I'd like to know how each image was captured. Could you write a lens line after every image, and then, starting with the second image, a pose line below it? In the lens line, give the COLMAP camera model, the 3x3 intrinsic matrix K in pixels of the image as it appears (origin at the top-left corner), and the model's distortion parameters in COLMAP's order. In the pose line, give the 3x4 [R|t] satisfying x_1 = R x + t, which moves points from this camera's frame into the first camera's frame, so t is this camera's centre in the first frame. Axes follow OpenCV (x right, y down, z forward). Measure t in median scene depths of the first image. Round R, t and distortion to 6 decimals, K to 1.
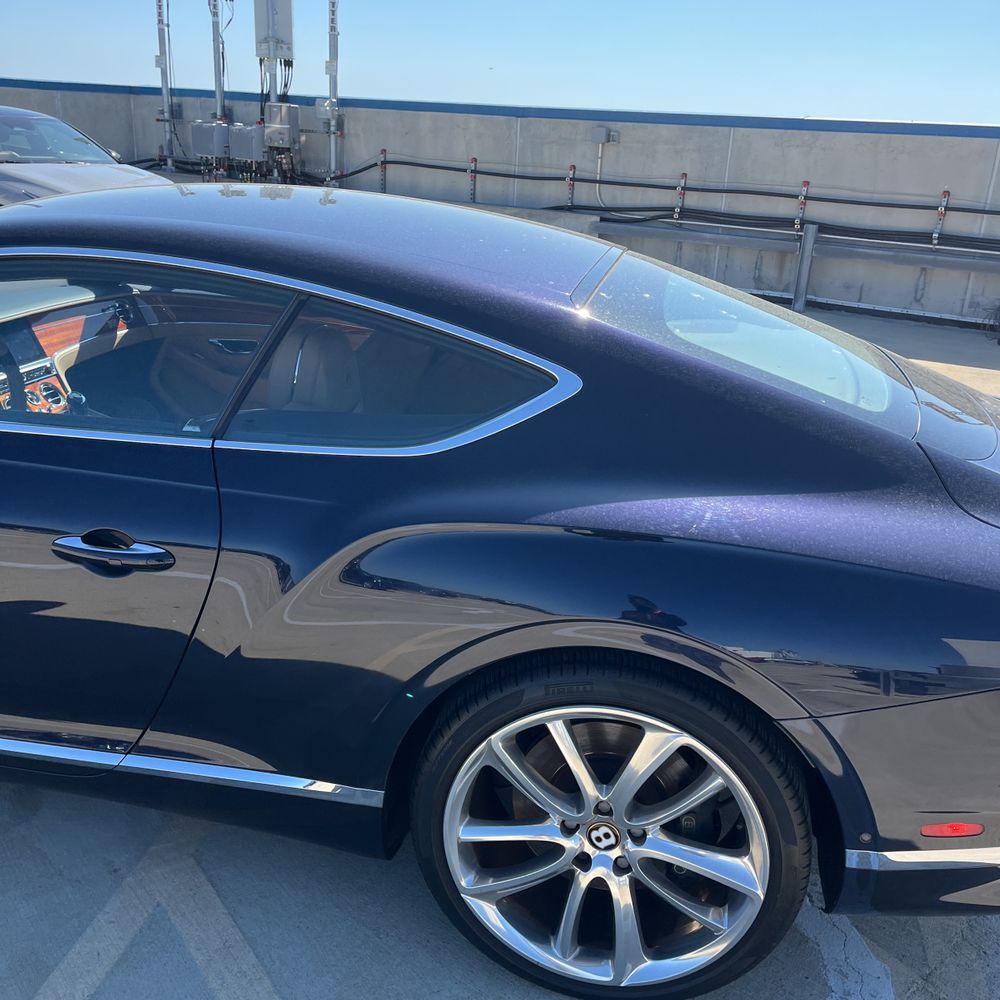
lens RADIAL K [[994.1, 0, 500.2], [0, 994.1, 503.3], [0, 0, 1]] dist [0.025407, 0.000000]
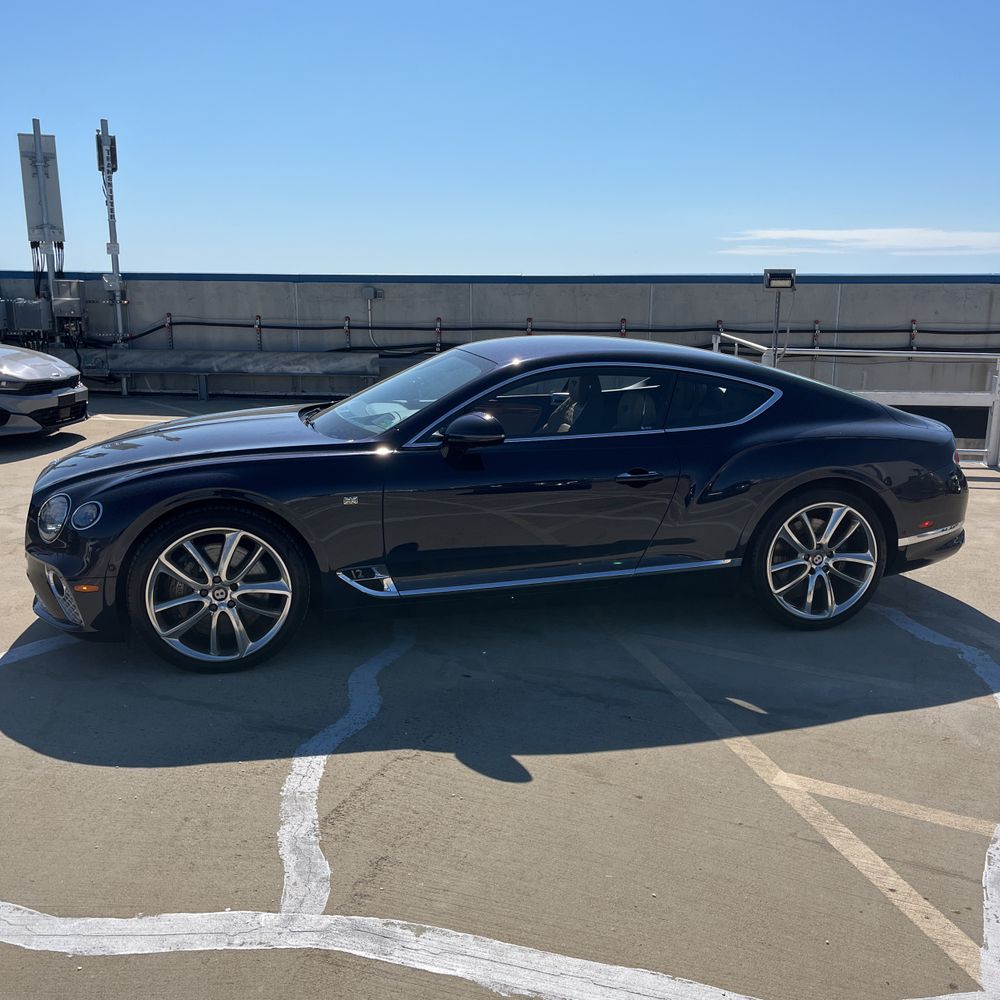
lens RADIAL K [[994.1, 0, 500.2], [0, 994.1, 499.2], [0, 0, 1]] dist [0.025407, 0.000000]
pose [[0.907679, -0.134280, 0.397601, -0.277853], [0.187257, 0.977473, -0.097369, 0.045741], [-0.375570, 0.162833, 0.912377, -0.184091]]
